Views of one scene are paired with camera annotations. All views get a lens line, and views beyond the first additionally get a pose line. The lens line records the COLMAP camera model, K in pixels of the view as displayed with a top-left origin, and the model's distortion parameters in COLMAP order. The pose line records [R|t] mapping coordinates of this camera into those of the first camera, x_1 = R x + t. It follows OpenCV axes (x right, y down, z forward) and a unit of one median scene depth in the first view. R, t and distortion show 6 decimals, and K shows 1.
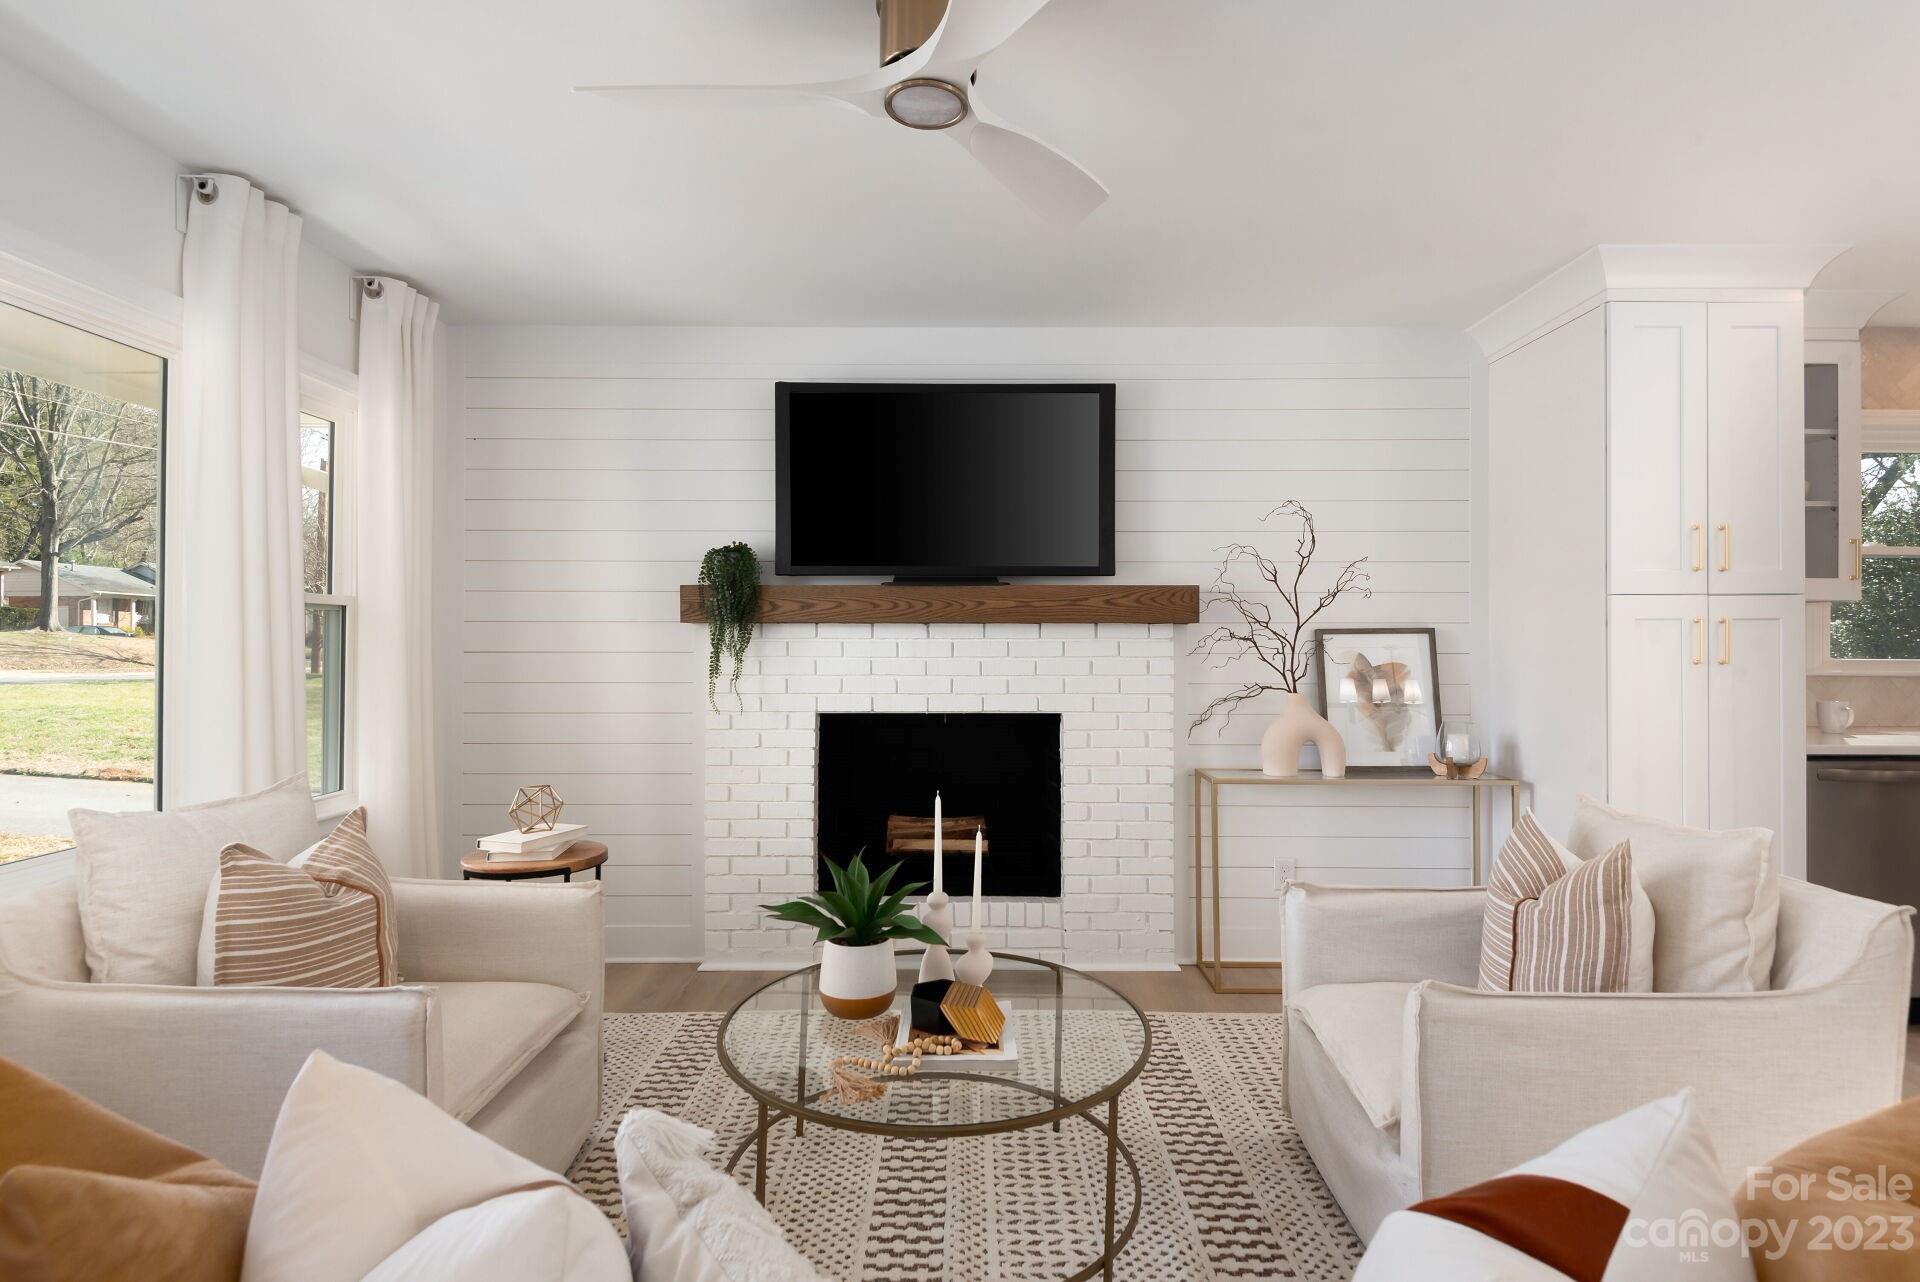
lens RADIAL K [[963.7, 0, 970.4], [0, 963.7, 640.1], [0, 0, 1]] dist [0.013791, -0.002178]
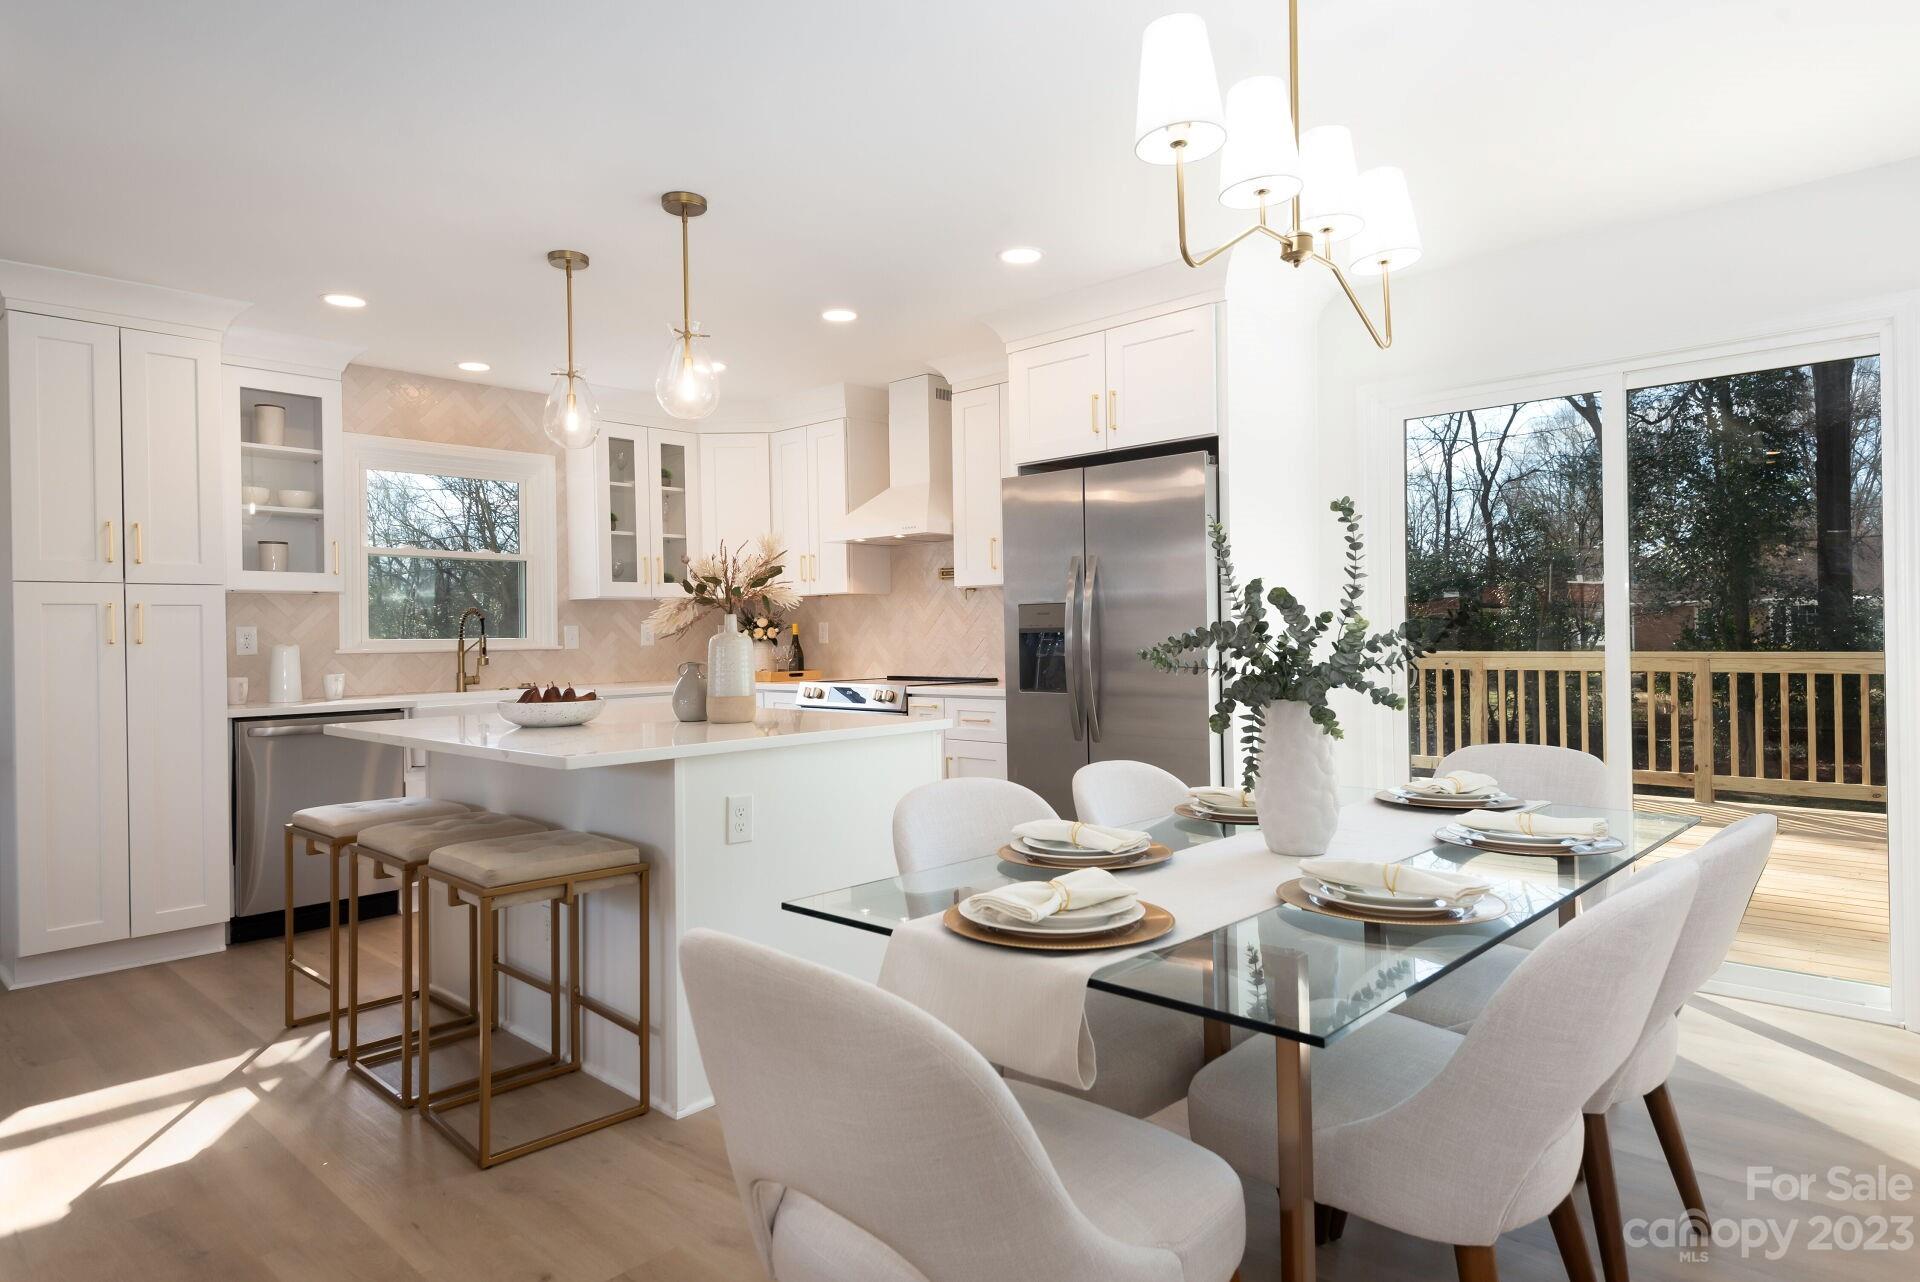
lens RADIAL K [[1085.1, 0, 962.9], [0, 1085.1, 644.4], [0, 0, 1]] dist [0.035384, -0.017168]
pose [[0.684221, -0.022247, 0.728936, 0.419184], [0.016872, 0.999750, 0.014676, 0.019634], [-0.729080, 0.002257, 0.684425, -0.531936]]
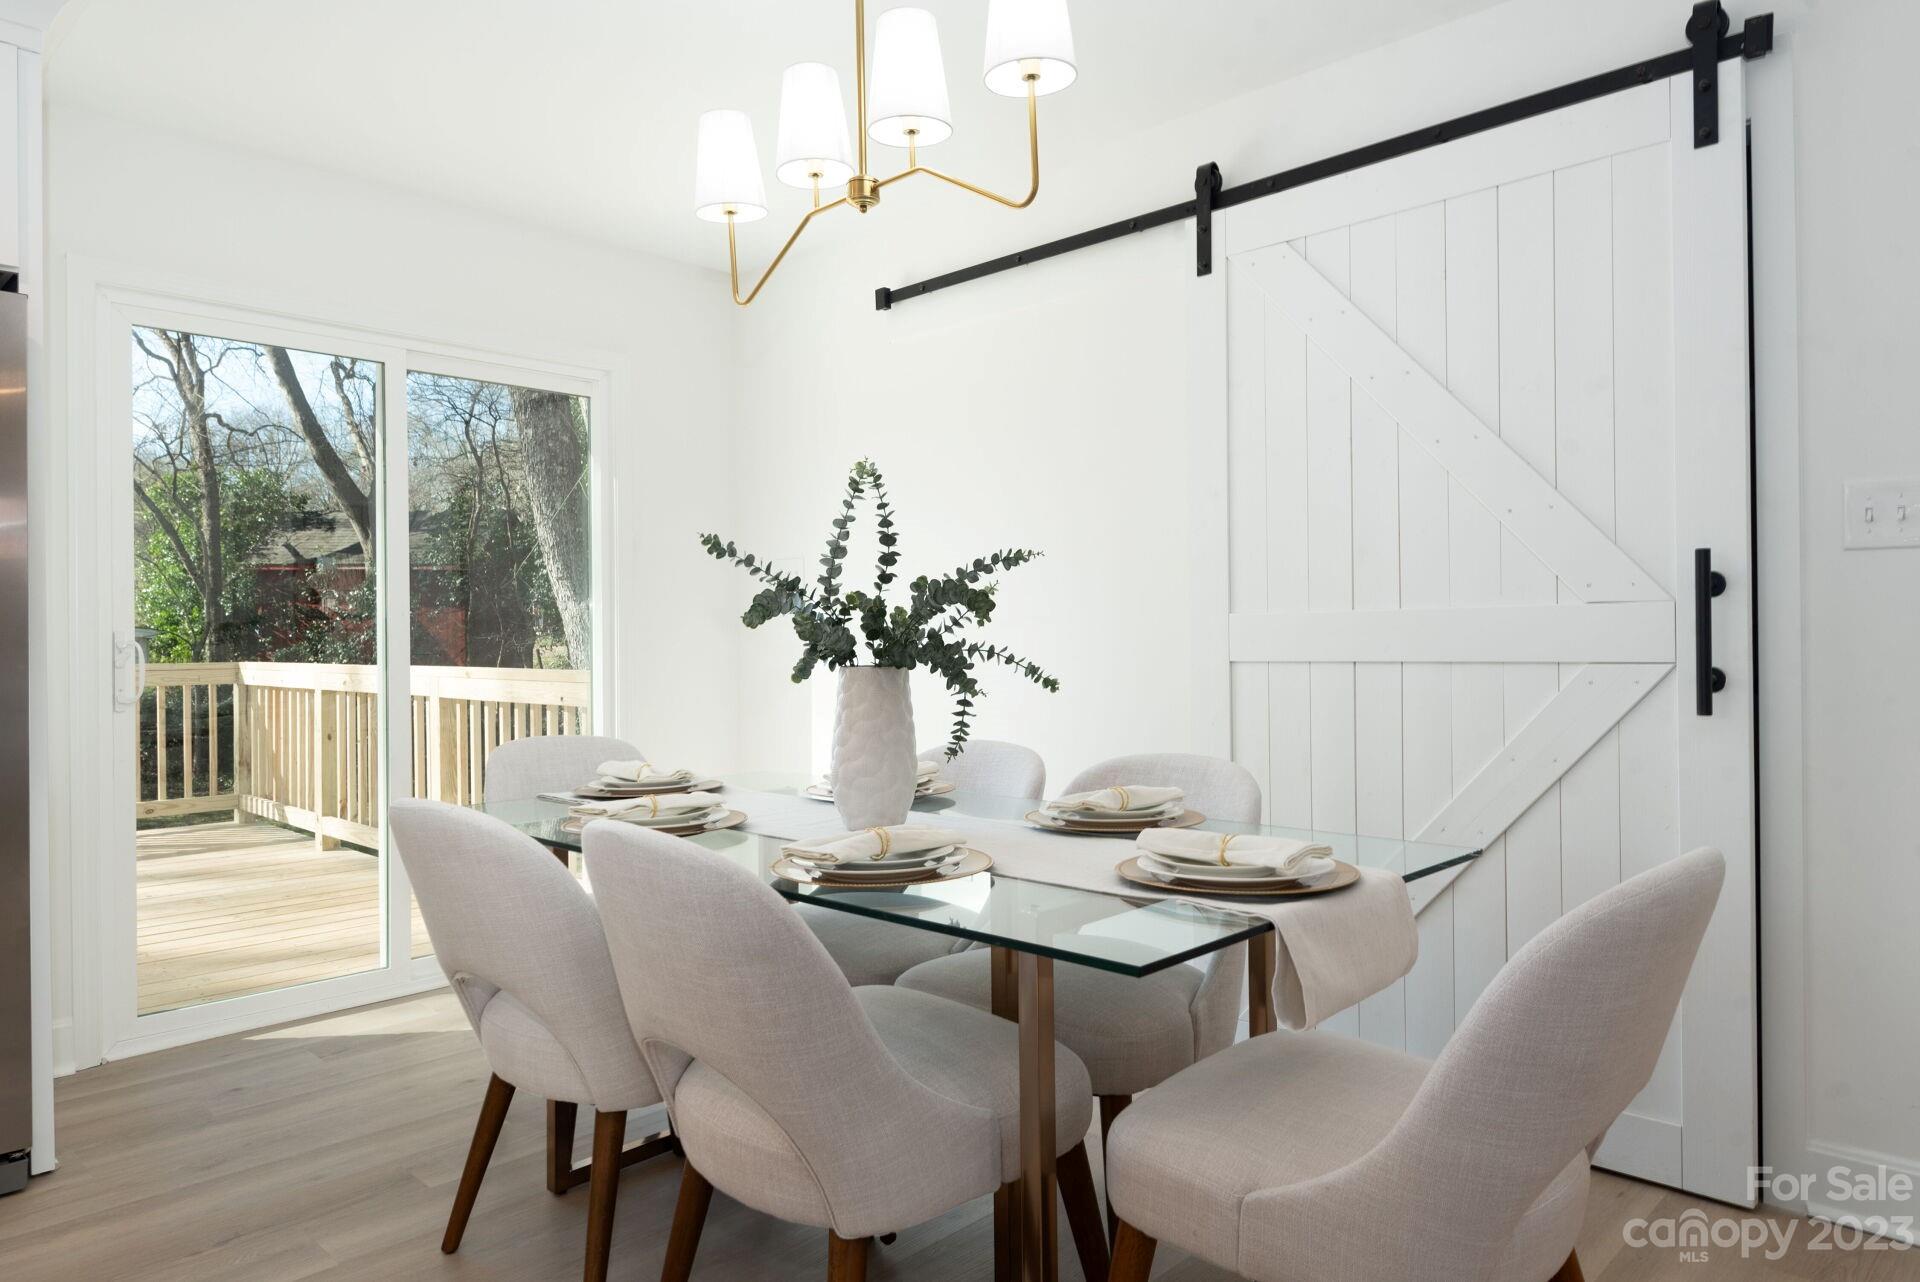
lens RADIAL K [[1204.4, 0, 956.8], [0, 1204.4, 637.1], [0, 0, 1]] dist [0.017278, -0.011547]
pose [[-0.712119, 0.003072, 0.702052, 0.501761], [0.005354, 0.999985, 0.001055, 0.045107], [-0.702039, 0.004510, -0.712125, 0.138503]]
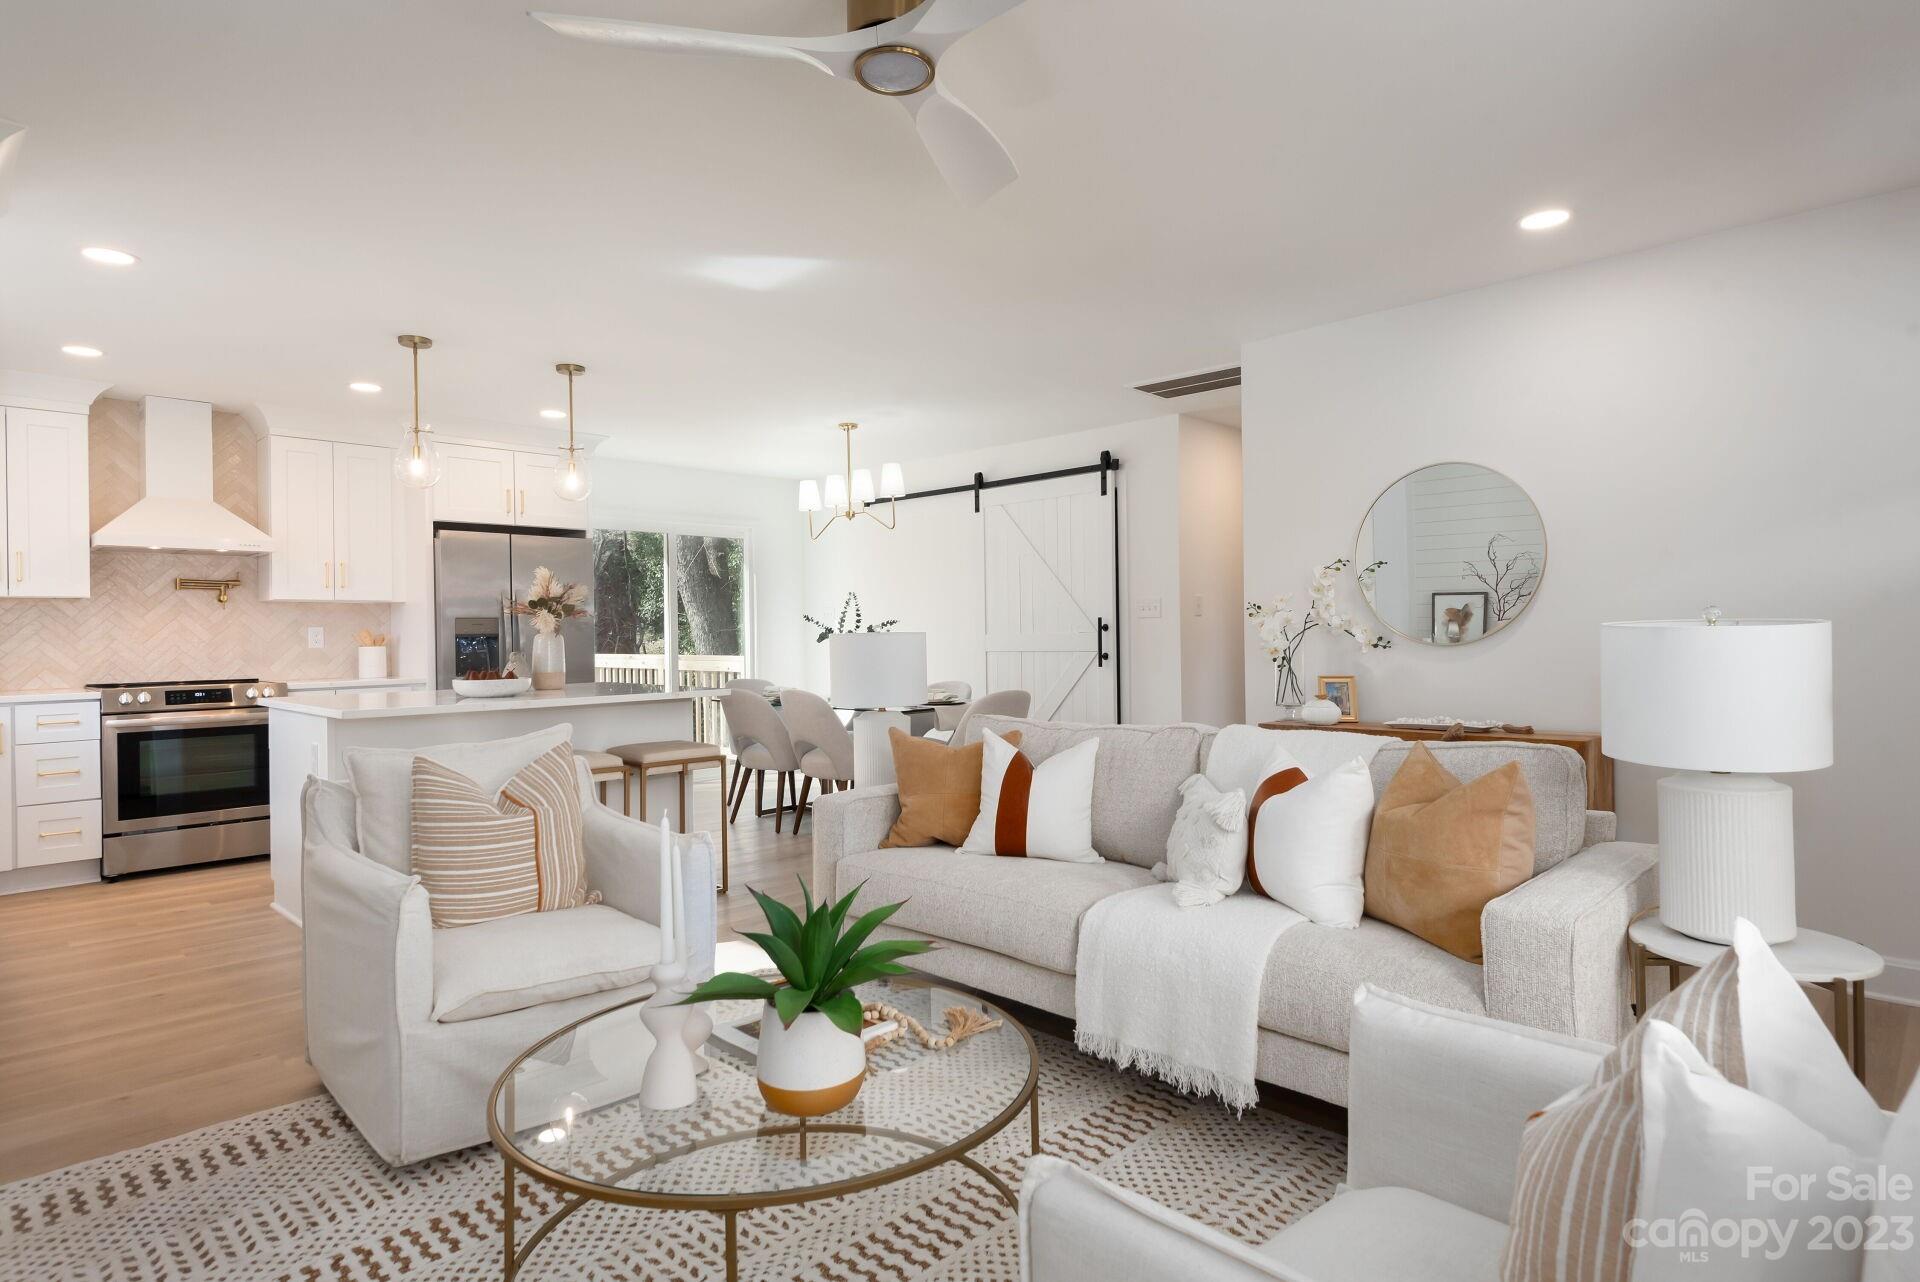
lens RADIAL K [[1035.8, 0, 953.7], [0, 1035.8, 632.5], [0, 0, 1]] dist [0.043022, -0.021024]
pose [[-0.704958, 0.006607, 0.709218, -0.459192], [0.009356, 0.999956, -0.000016, 0.025295], [-0.709187, 0.006624, -0.704989, 0.894870]]
